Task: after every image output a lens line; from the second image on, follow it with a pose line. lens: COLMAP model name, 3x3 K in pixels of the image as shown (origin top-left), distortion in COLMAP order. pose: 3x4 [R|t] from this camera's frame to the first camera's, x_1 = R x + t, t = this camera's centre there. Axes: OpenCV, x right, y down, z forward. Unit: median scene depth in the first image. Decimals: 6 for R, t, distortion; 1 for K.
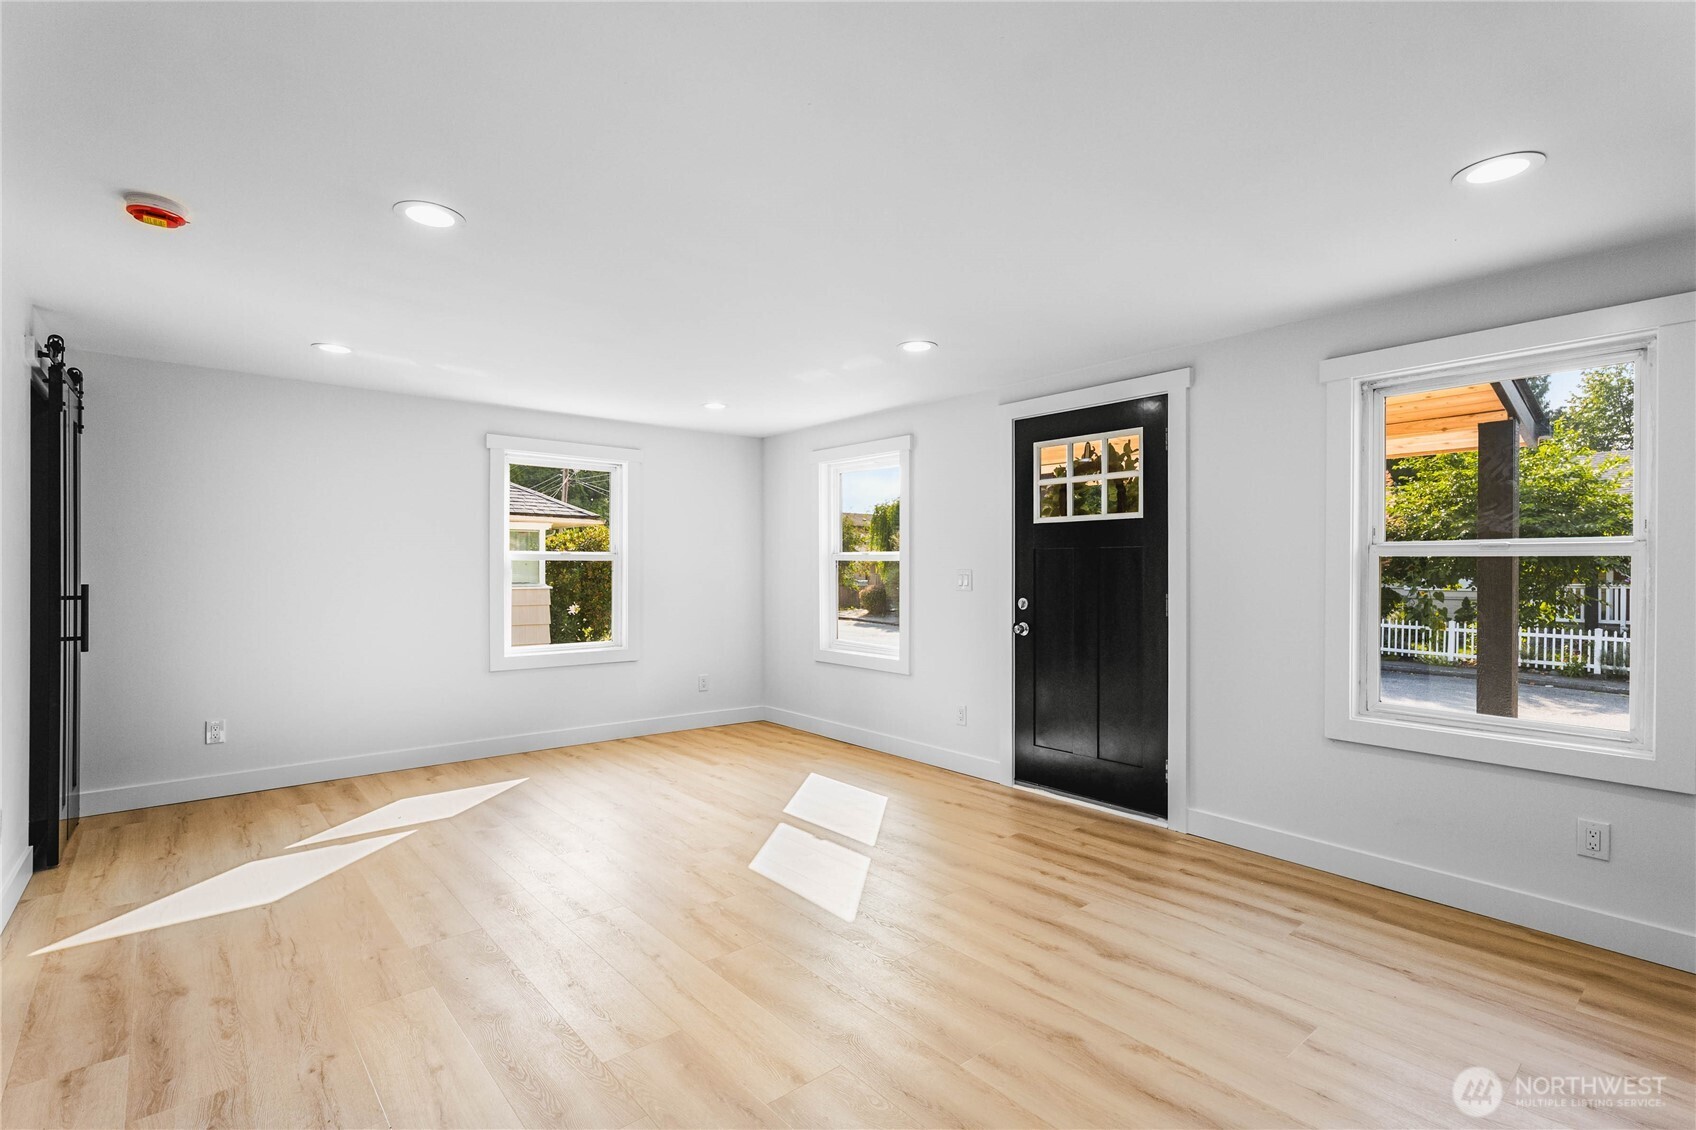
lens RADIAL K [[790.4, 0, 840.9], [0, 790.4, 569.7], [0, 0, 1]] dist [0.001147, 0.000287]
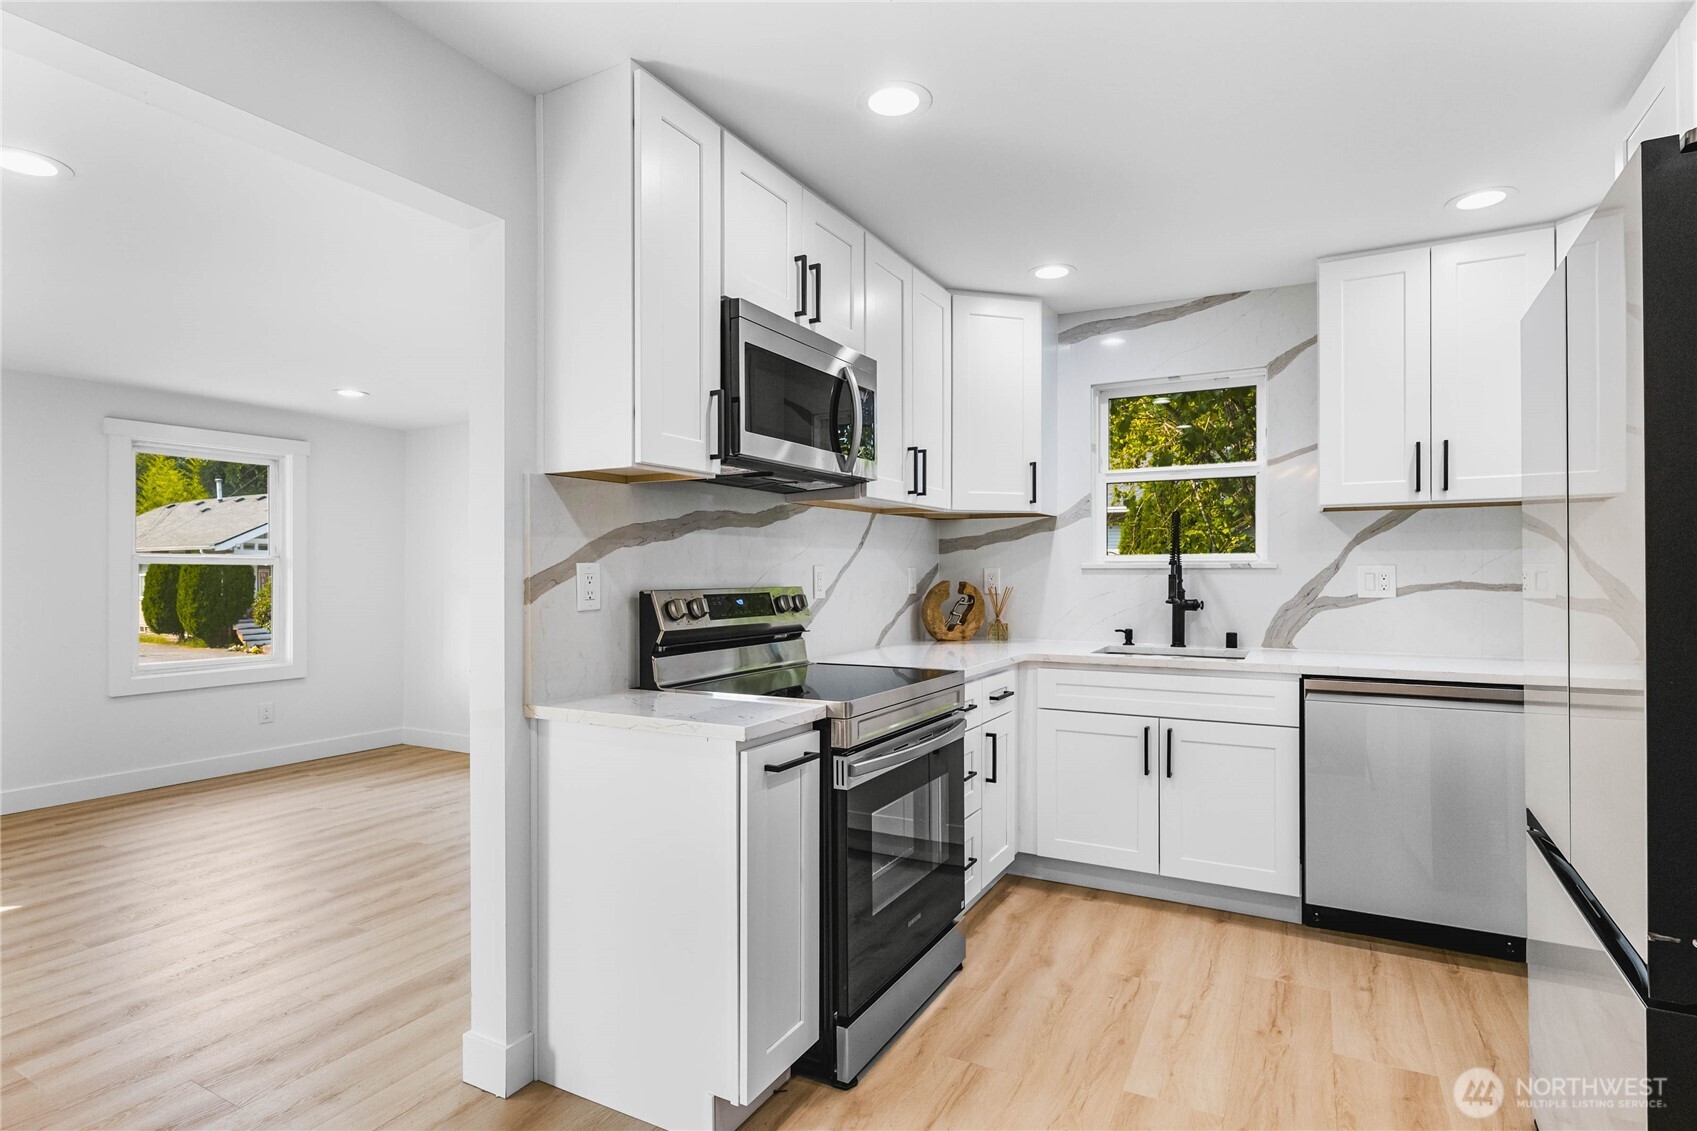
lens RADIAL K [[877.6, 0, 844.0], [0, 877.6, 571.1], [0, 0, 1]] dist [0.001326, 0.000491]
pose [[-0.356573, -0.000148, 0.934267, -1.362174], [0.000614, 1.000000, 0.000393, -0.001894], [-0.934267, 0.000714, -0.356573, 0.407313]]
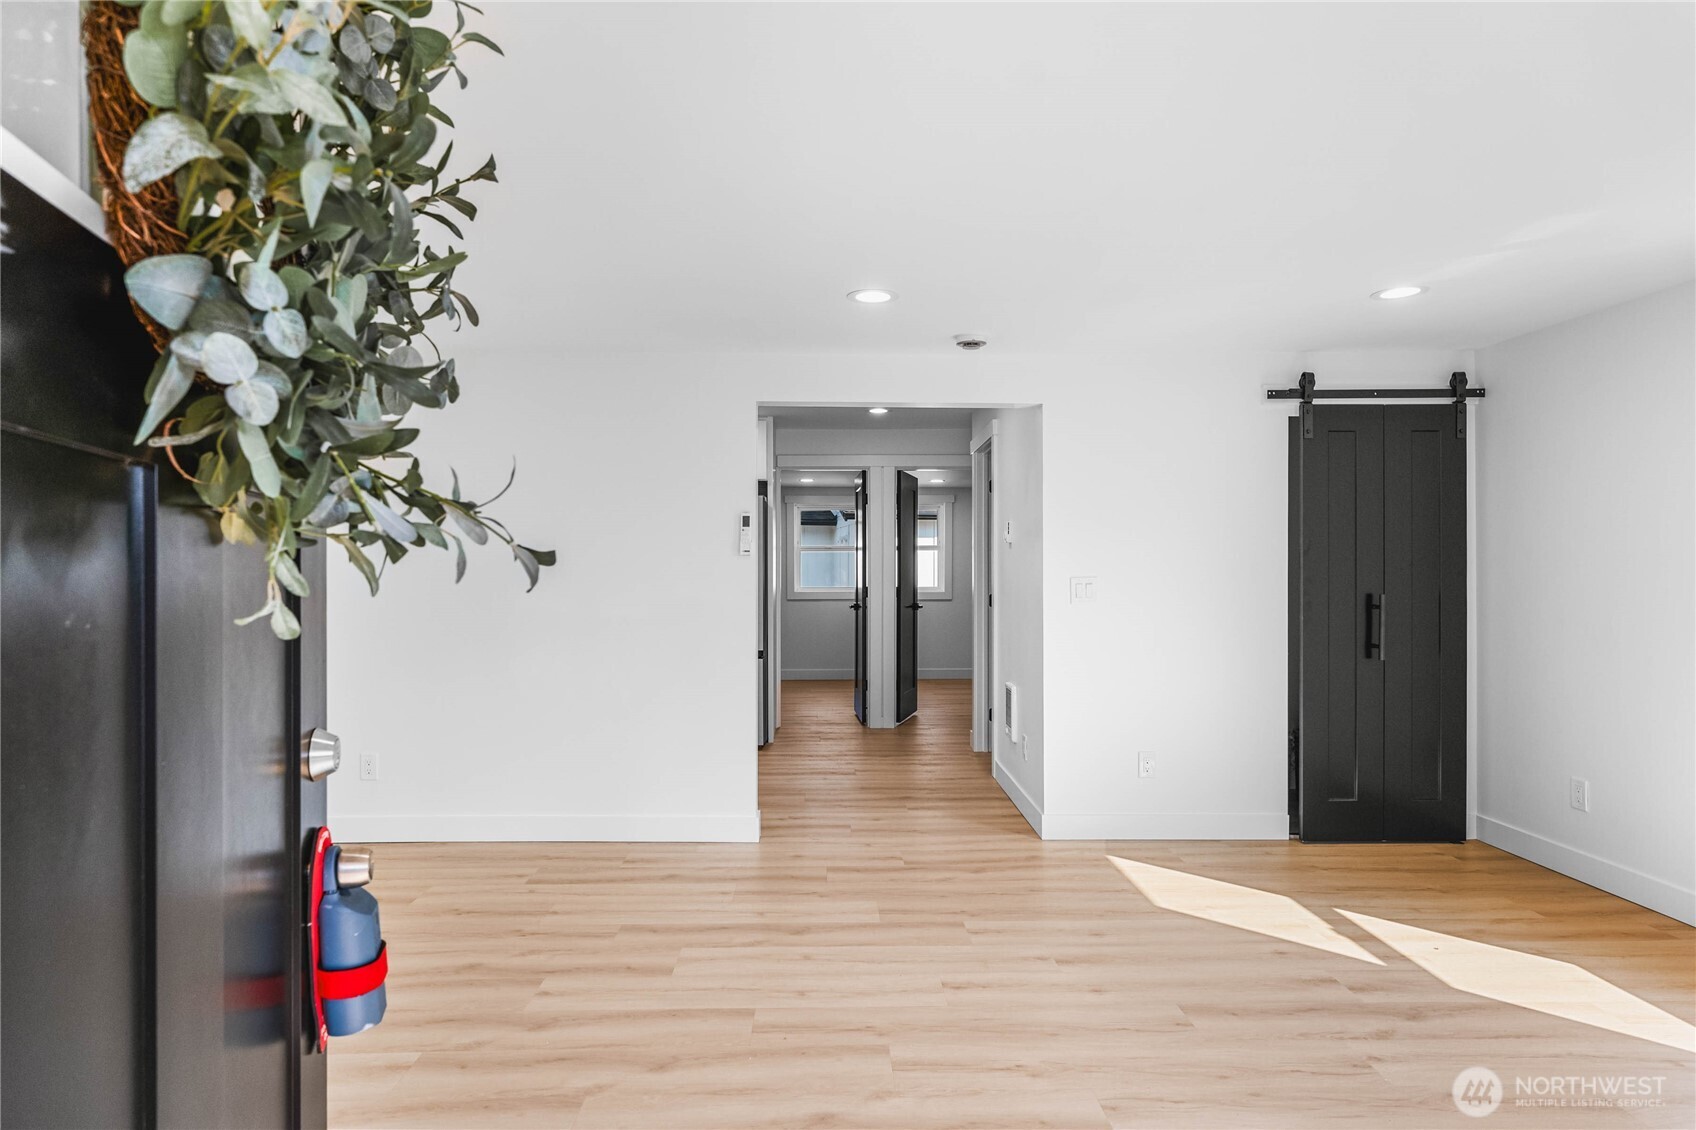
lens RADIAL K [[946.1, 0, 848.0], [0, 946.1, 565.0], [0, 0, 1]] dist [-0.004489, -0.000159]
pose [[-0.622881, -0.007642, -0.782279, 0.525183], [-0.001294, 0.999961, -0.008738, -0.009225], [0.782316, -0.004430, -0.622866, 1.488576]]
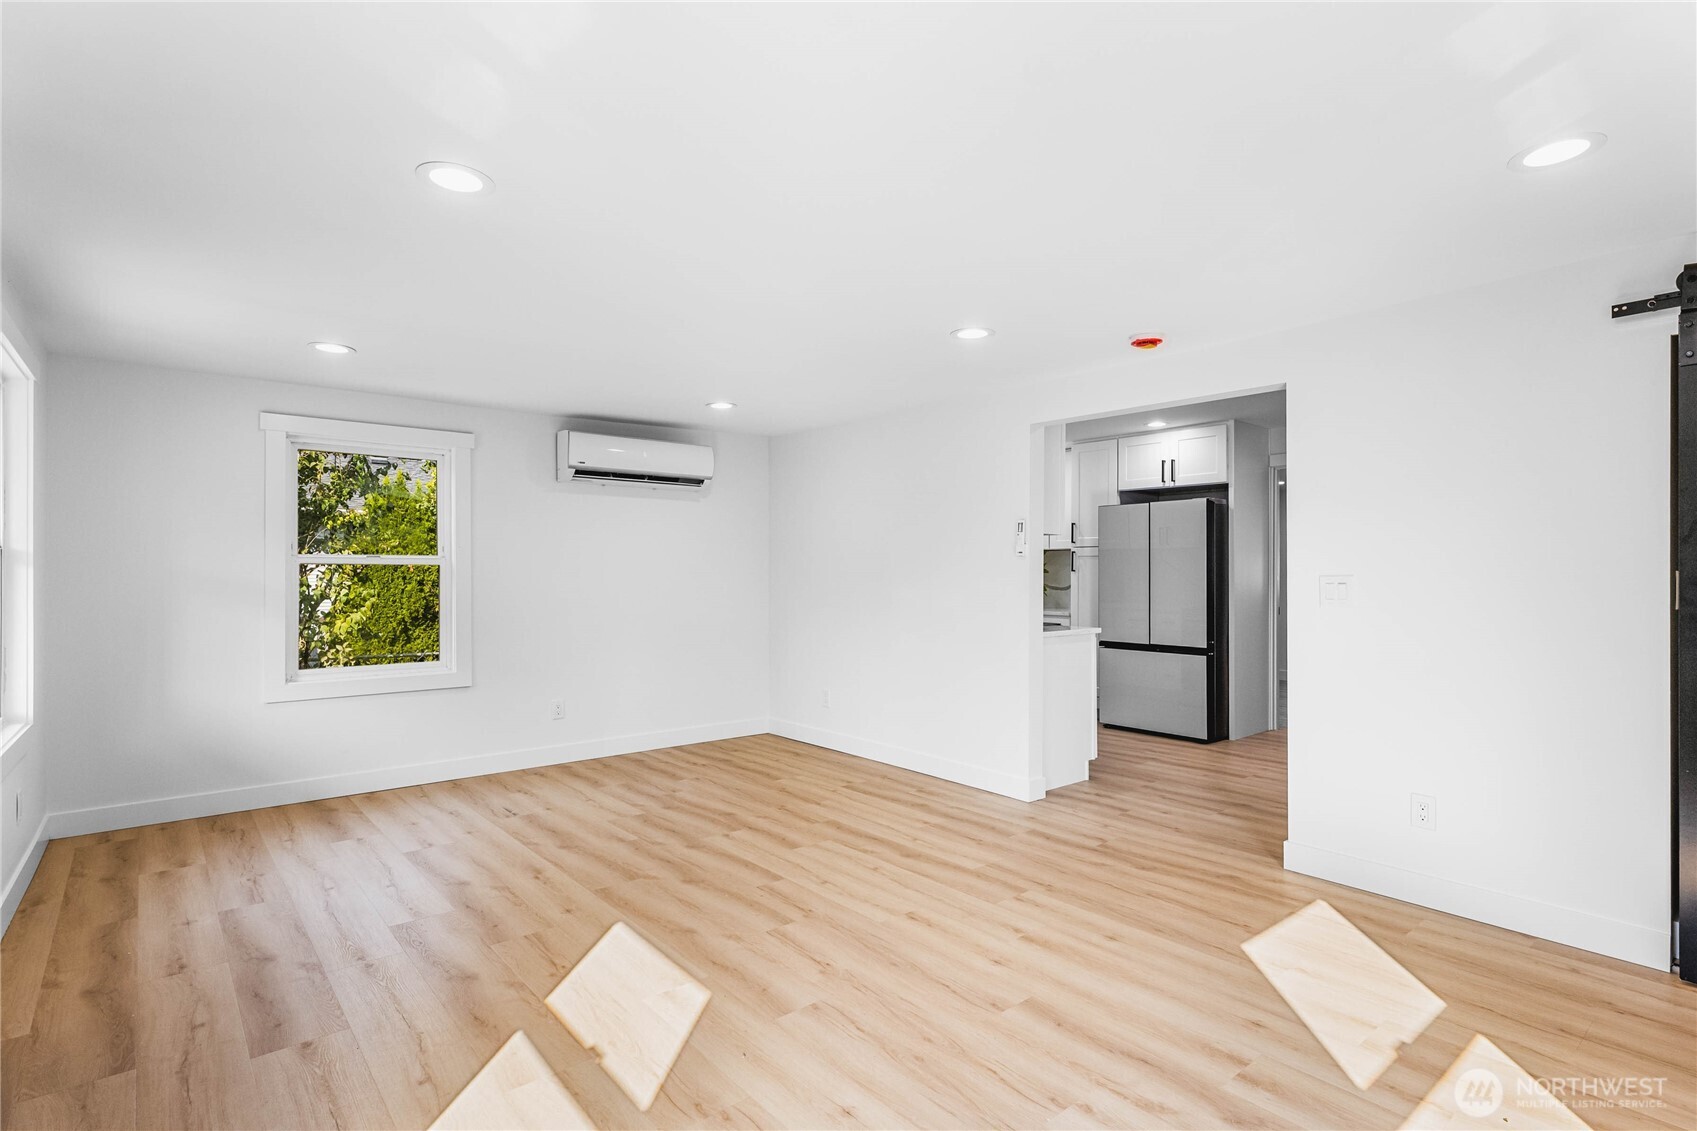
lens RADIAL K [[841.8, 0, 848.5], [0, 841.8, 565.5], [0, 0, 1]] dist [-0.000457, 0.000712]
pose [[-0.999982, -0.004272, 0.004154, -0.235838], [-0.004314, 0.999939, -0.010181, -0.003412], [-0.004110, -0.010199, -0.999940, 2.005245]]
